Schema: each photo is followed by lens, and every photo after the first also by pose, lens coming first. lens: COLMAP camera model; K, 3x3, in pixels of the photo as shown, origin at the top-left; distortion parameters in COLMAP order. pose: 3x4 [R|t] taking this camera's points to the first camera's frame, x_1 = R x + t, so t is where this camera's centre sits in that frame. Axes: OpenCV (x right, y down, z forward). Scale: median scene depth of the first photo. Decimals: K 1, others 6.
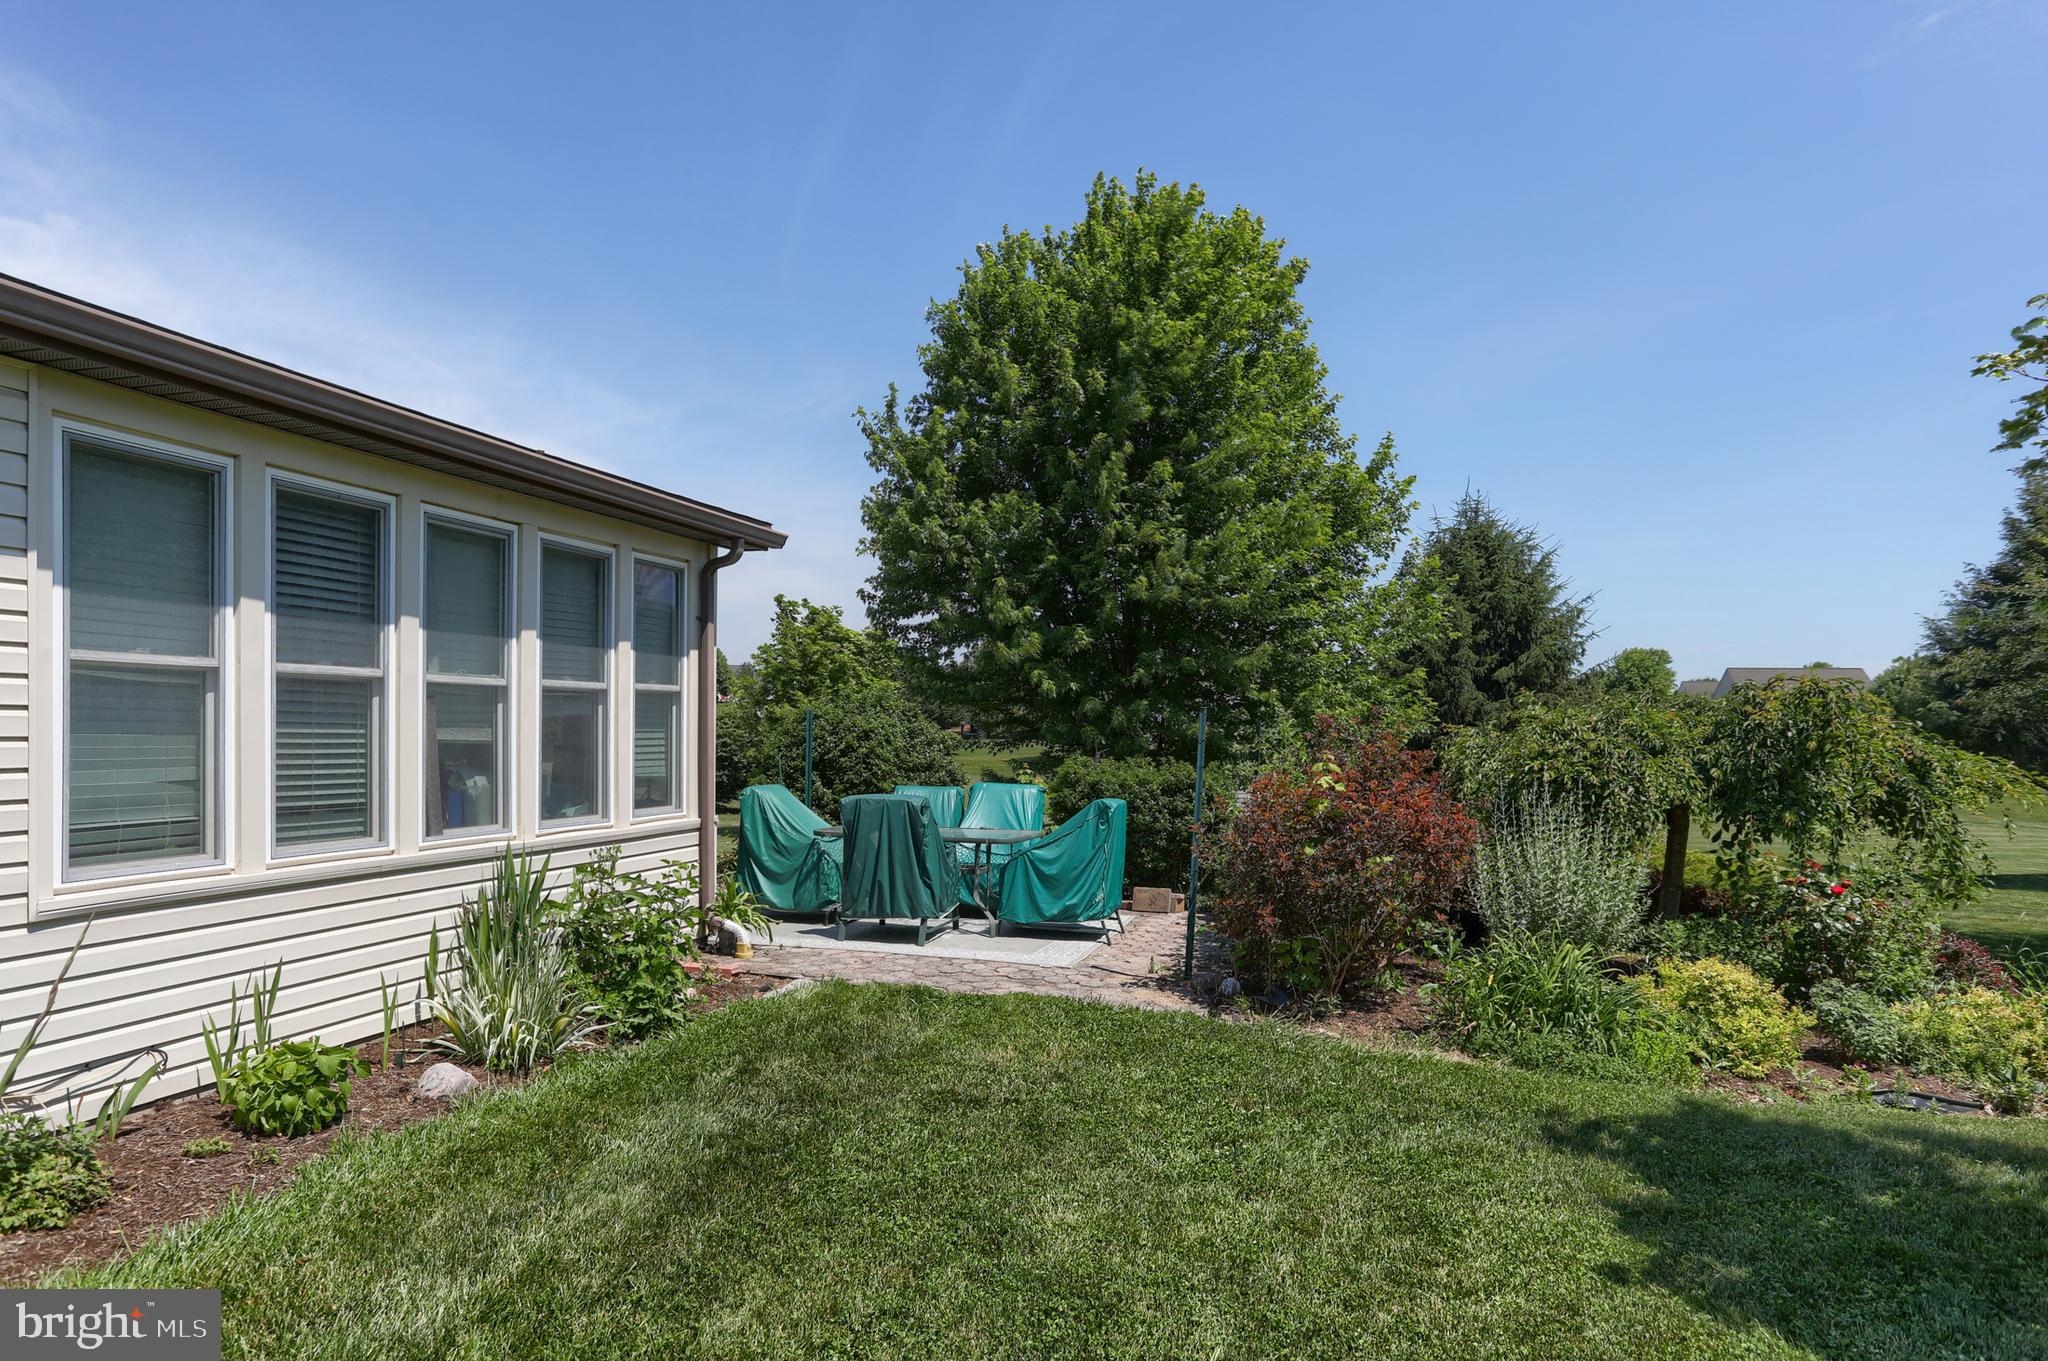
lens RADIAL K [[1238.7, 0, 1024.0], [0, 1238.7, 680.5], [0, 0, 1]] dist [-0.004341, -0.000433]
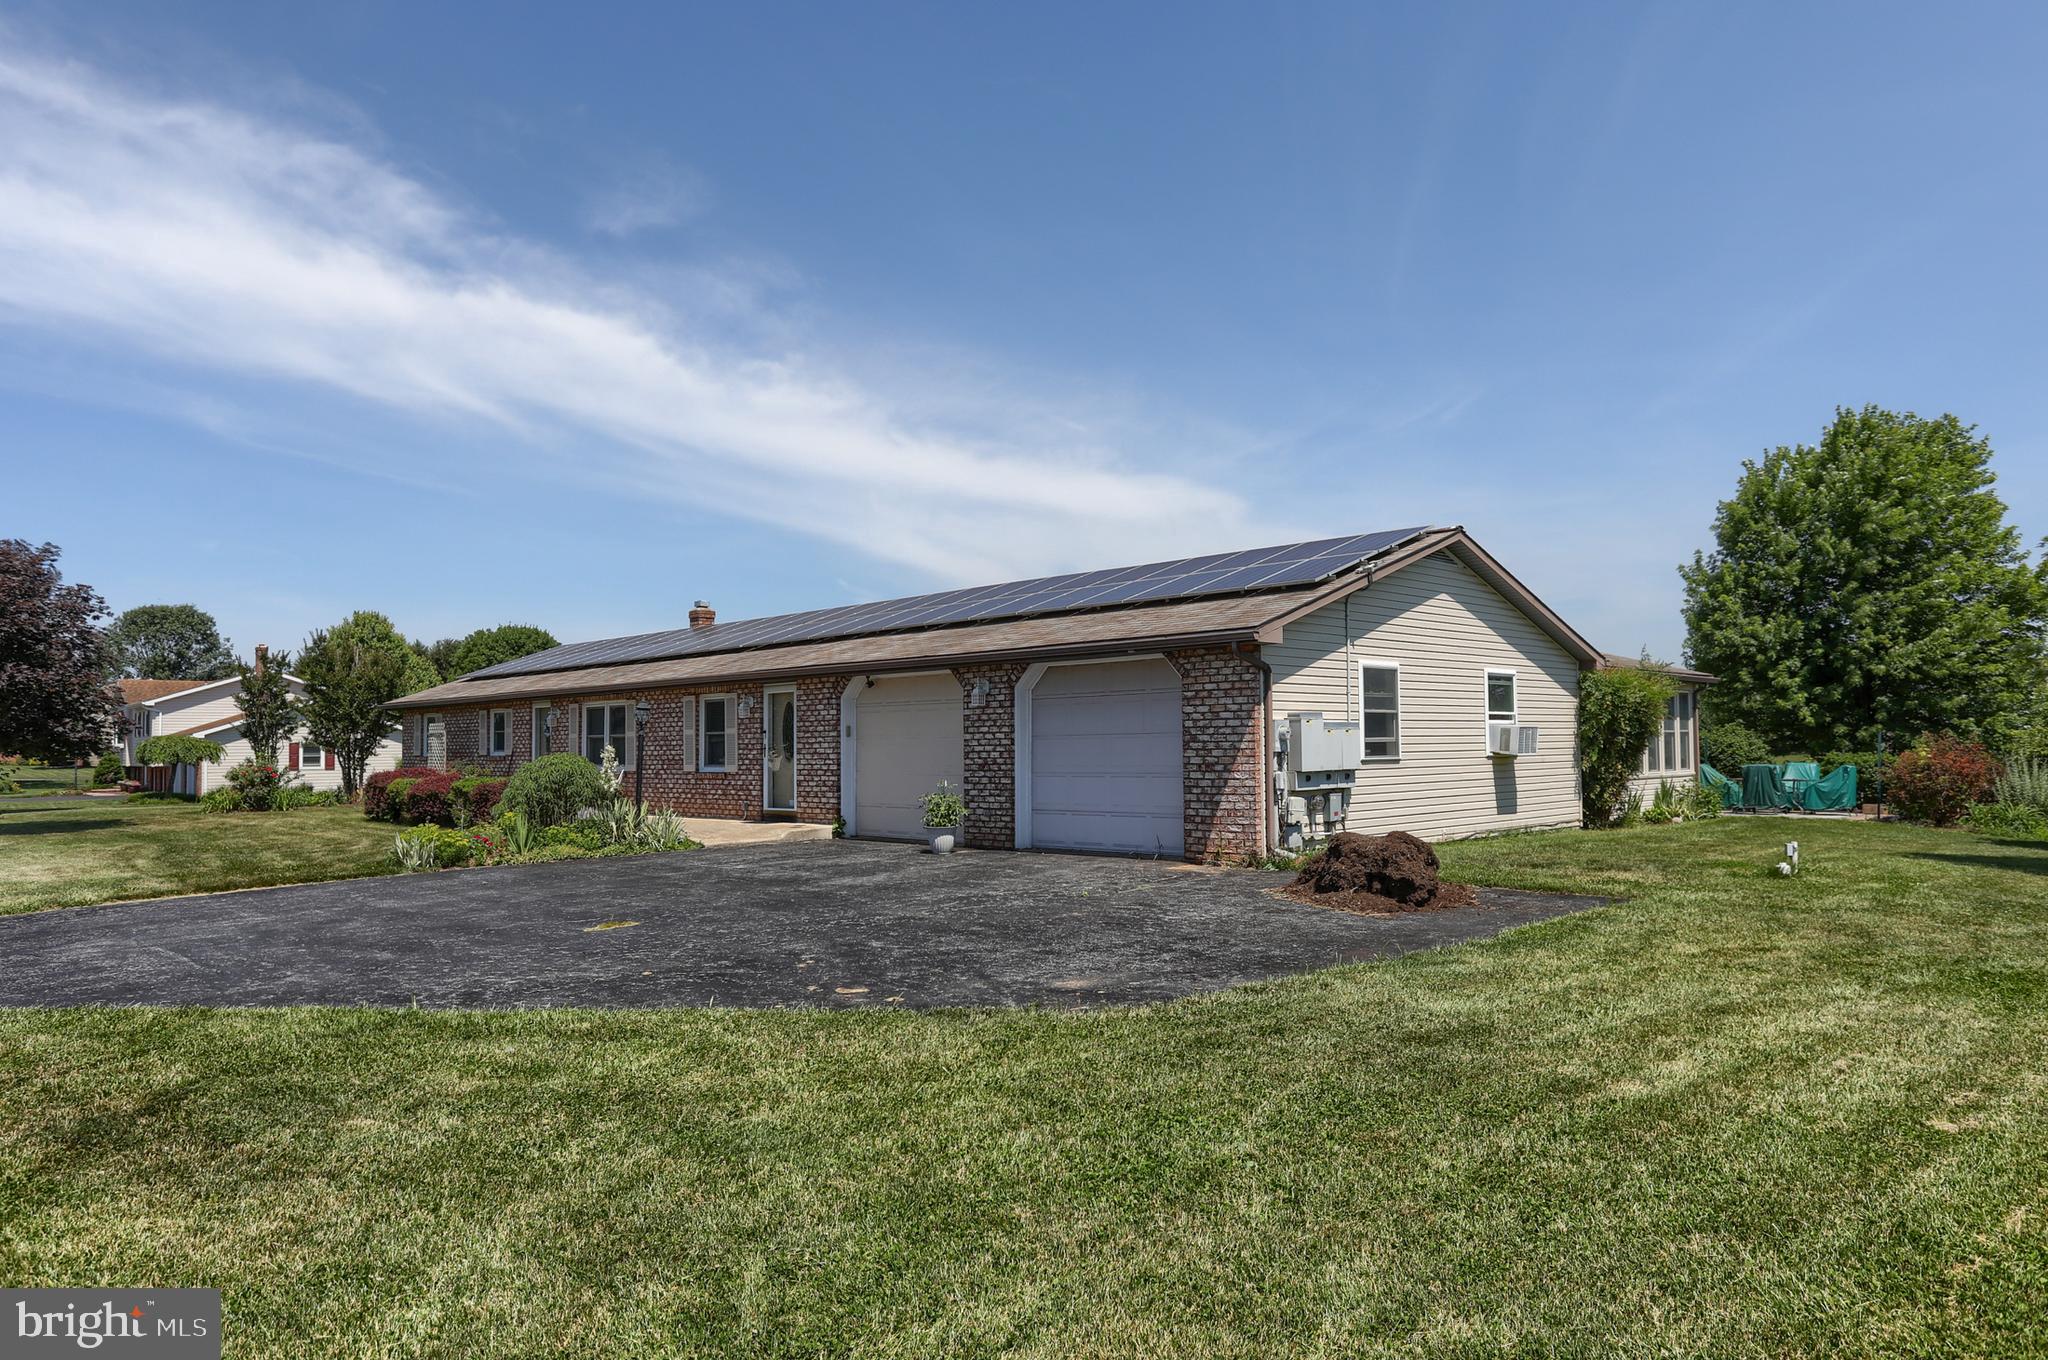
lens RADIAL K [[1348.0, 0, 1024.0], [0, 1348.0, 680.0], [0, 0, 1]] dist [0.004023, 0.002752]
pose [[0.878953, -0.050414, -0.474236, -0.055571], [0.041481, 0.998710, -0.029288, -0.042196], [0.475100, 0.006071, 0.879911, -1.297028]]
